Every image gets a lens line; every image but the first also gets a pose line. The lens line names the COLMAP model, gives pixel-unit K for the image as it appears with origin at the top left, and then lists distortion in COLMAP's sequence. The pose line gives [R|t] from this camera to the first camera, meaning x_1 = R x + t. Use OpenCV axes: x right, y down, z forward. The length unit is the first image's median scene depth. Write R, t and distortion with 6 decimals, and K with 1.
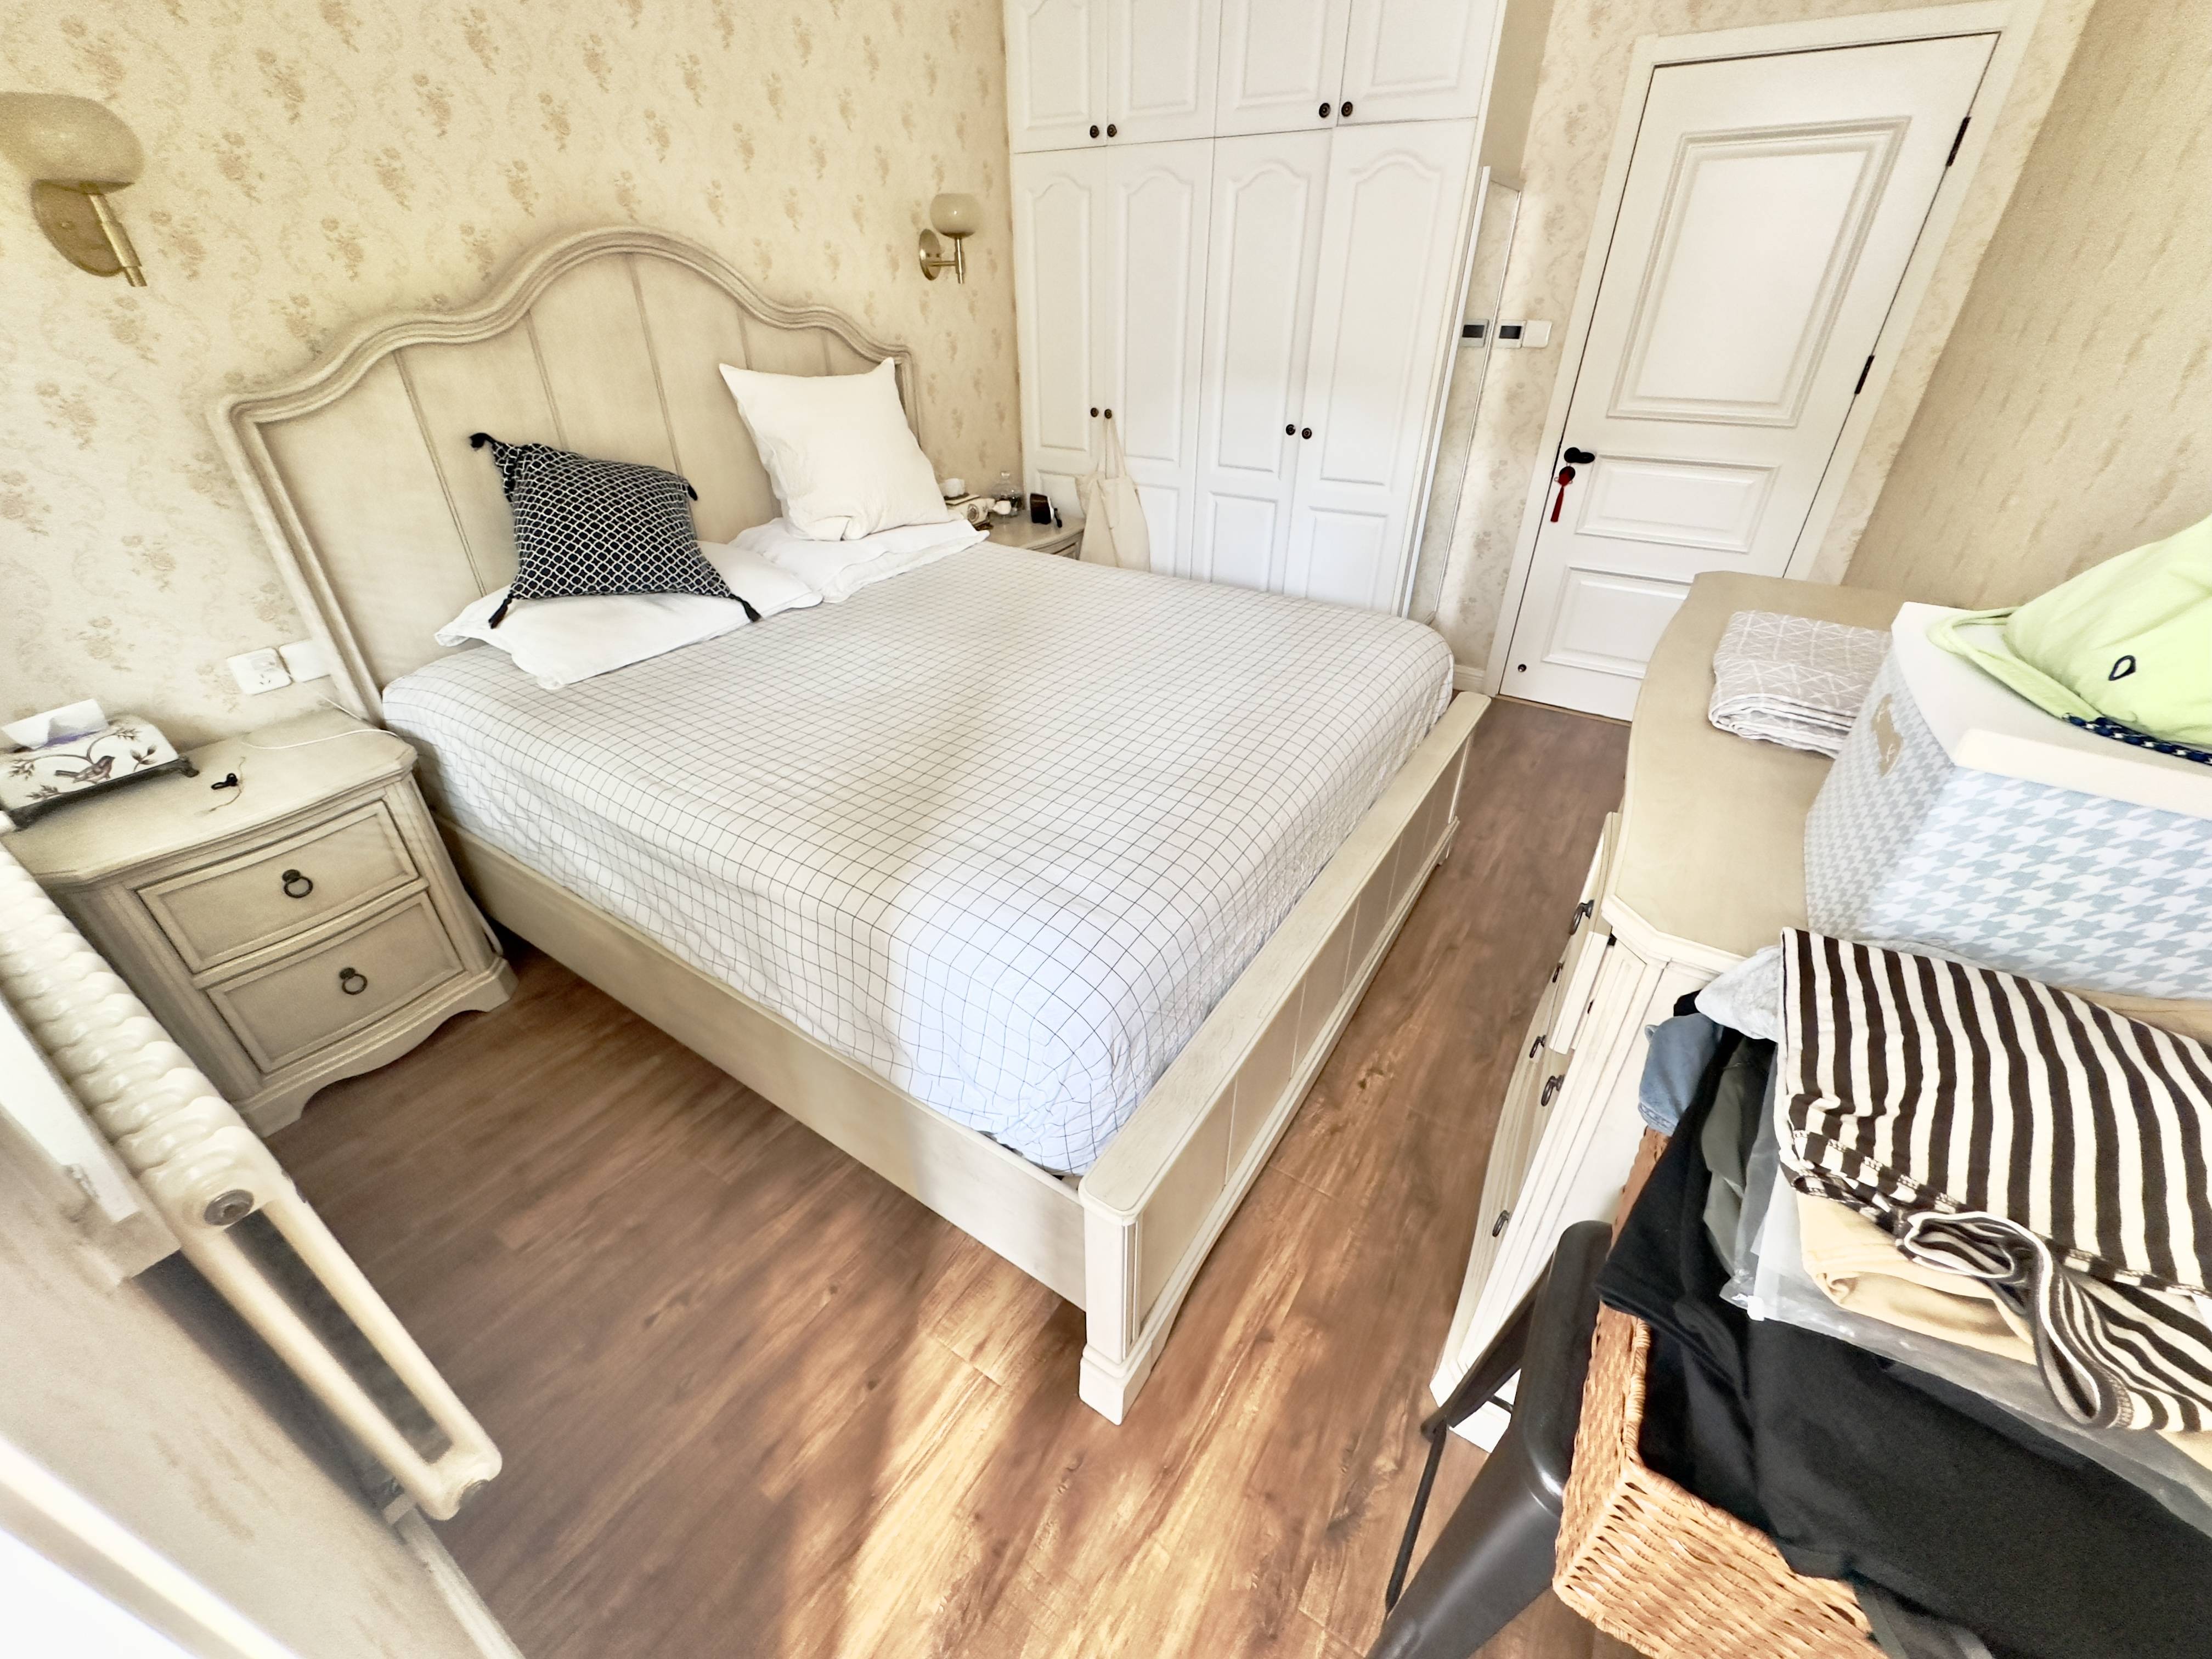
lens RADIAL K [[879.4, 0, 1101.5], [0, 879.4, 824.4], [0, 0, 1]] dist [-0.002283, 0.000079]
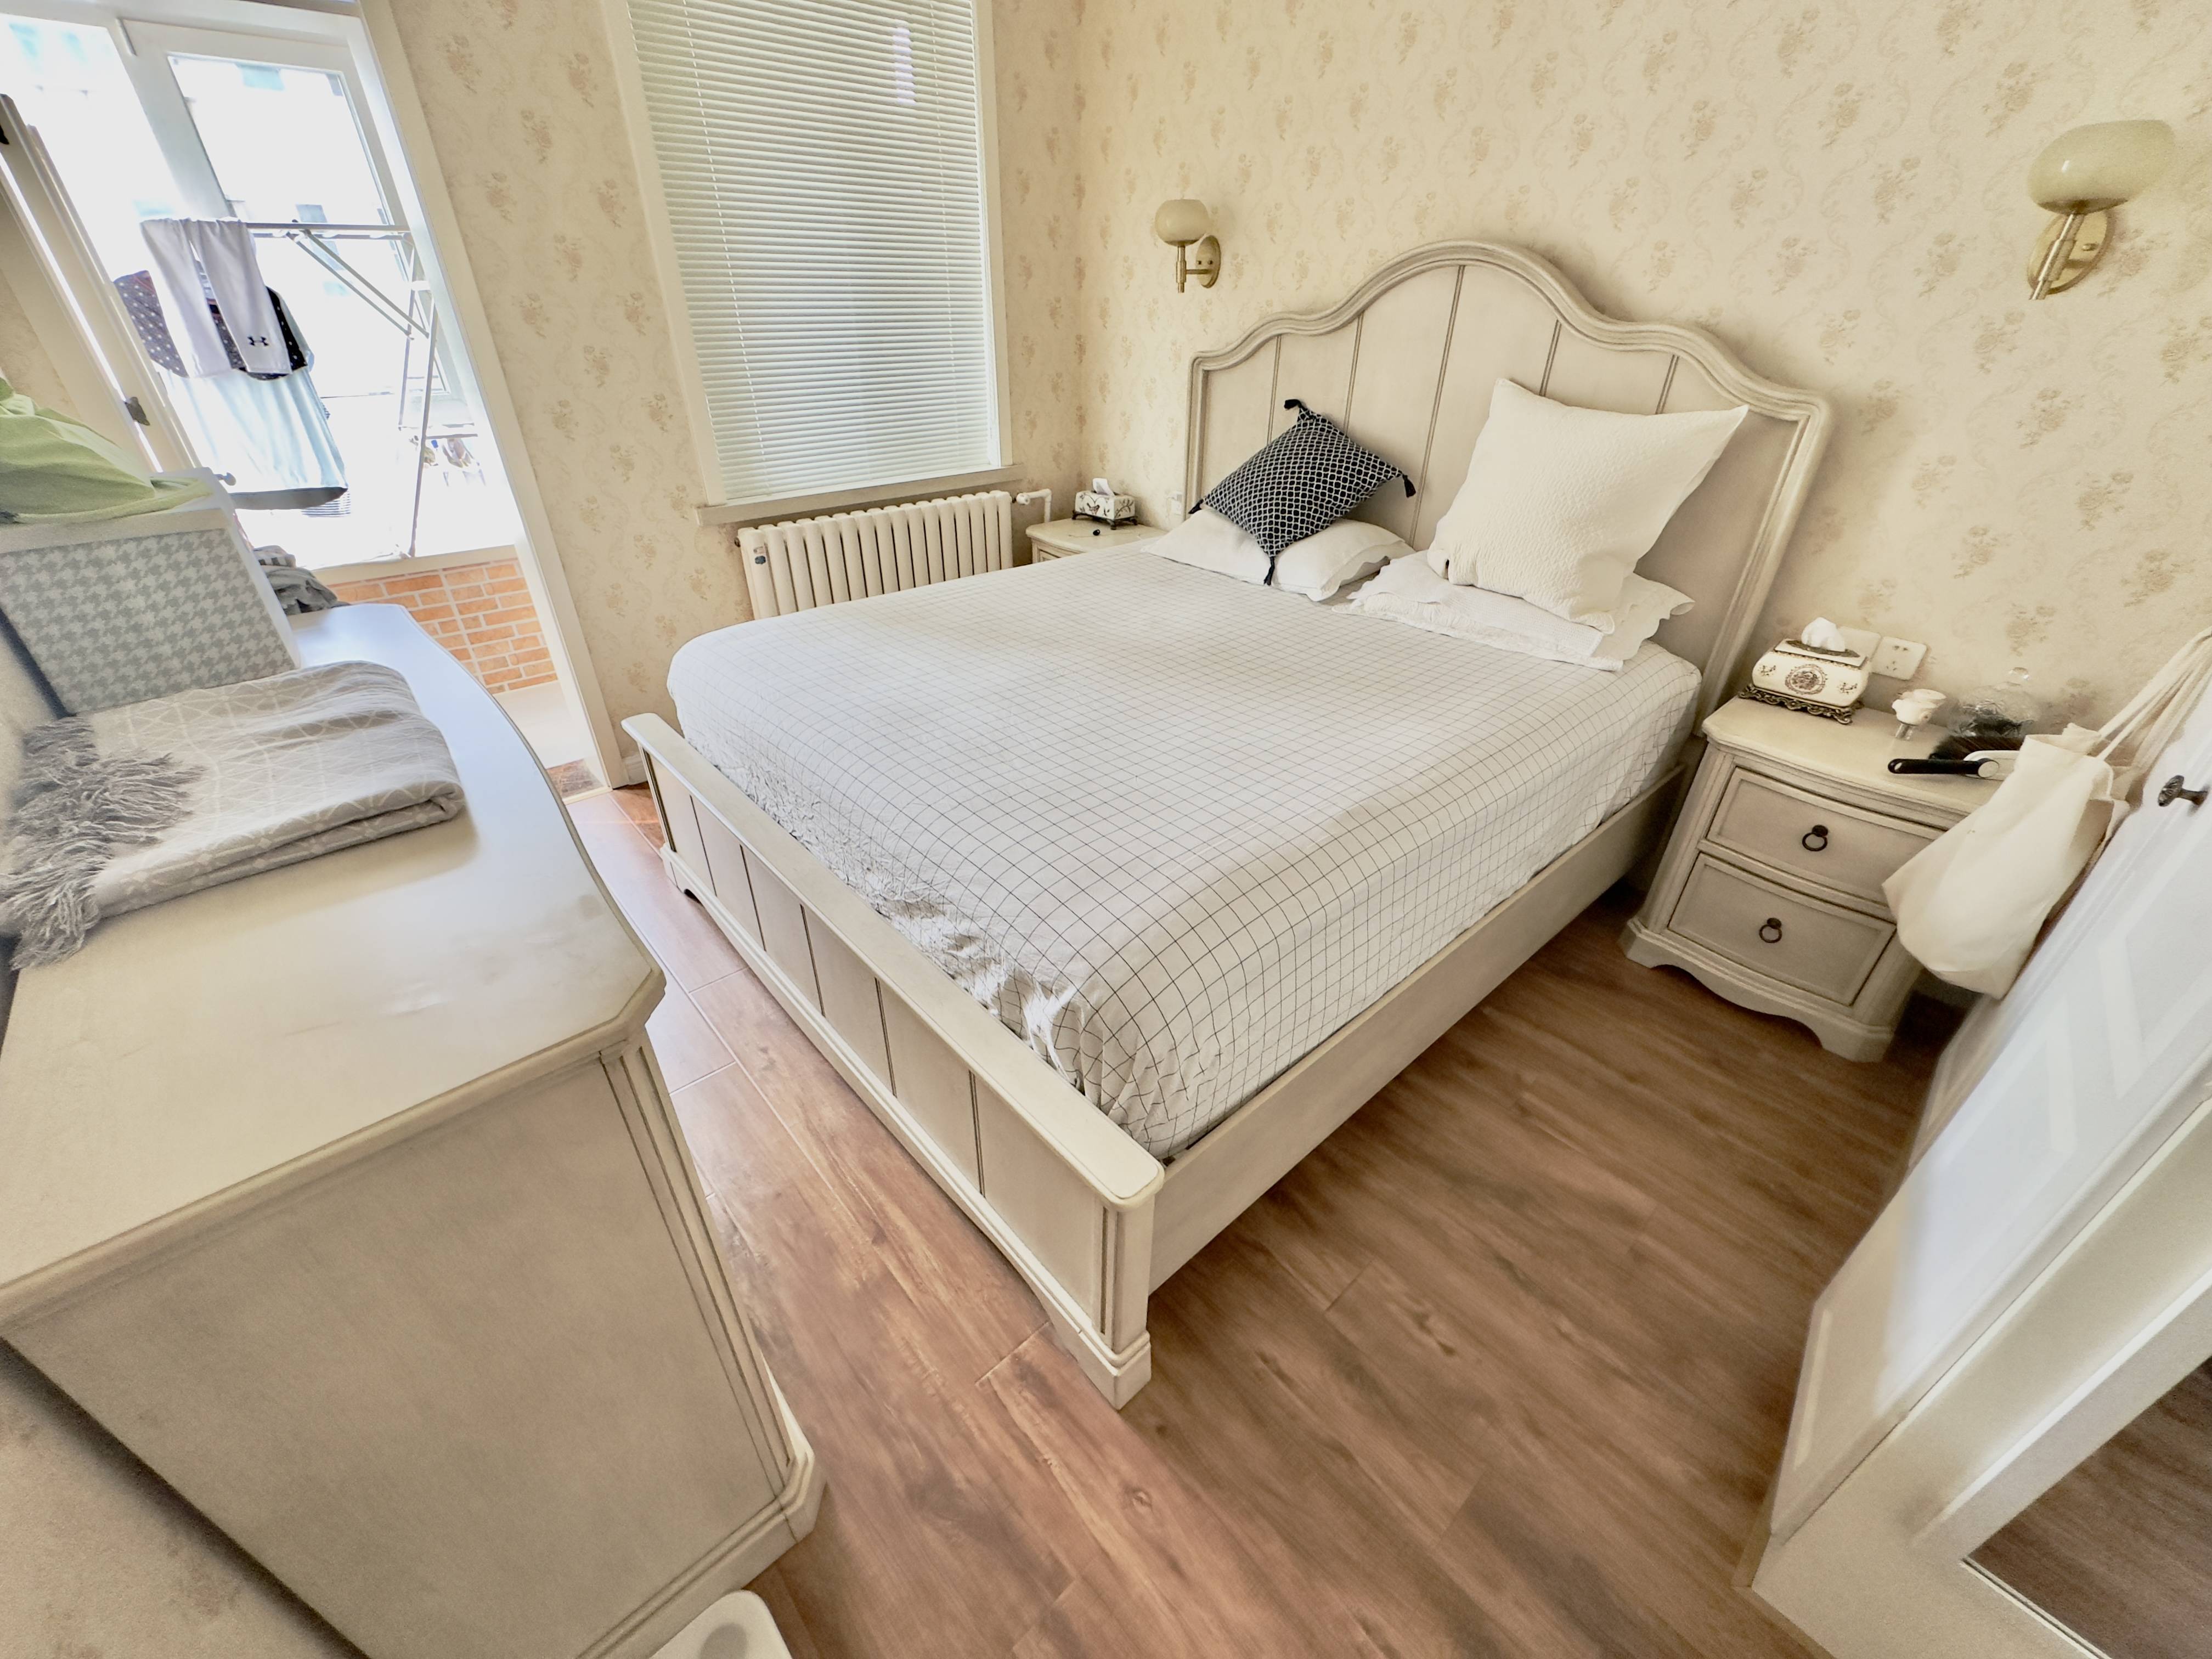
lens RADIAL K [[874.7, 0, 1138.6], [0, 874.7, 839.8], [0, 0, 1]] dist [0.000589, -0.000006]
pose [[-0.240557, 0.526232, -0.815606, 0.796743], [-0.504516, 0.650063, 0.568227, -0.592124], [0.829214, 0.548177, 0.109115, 0.921373]]
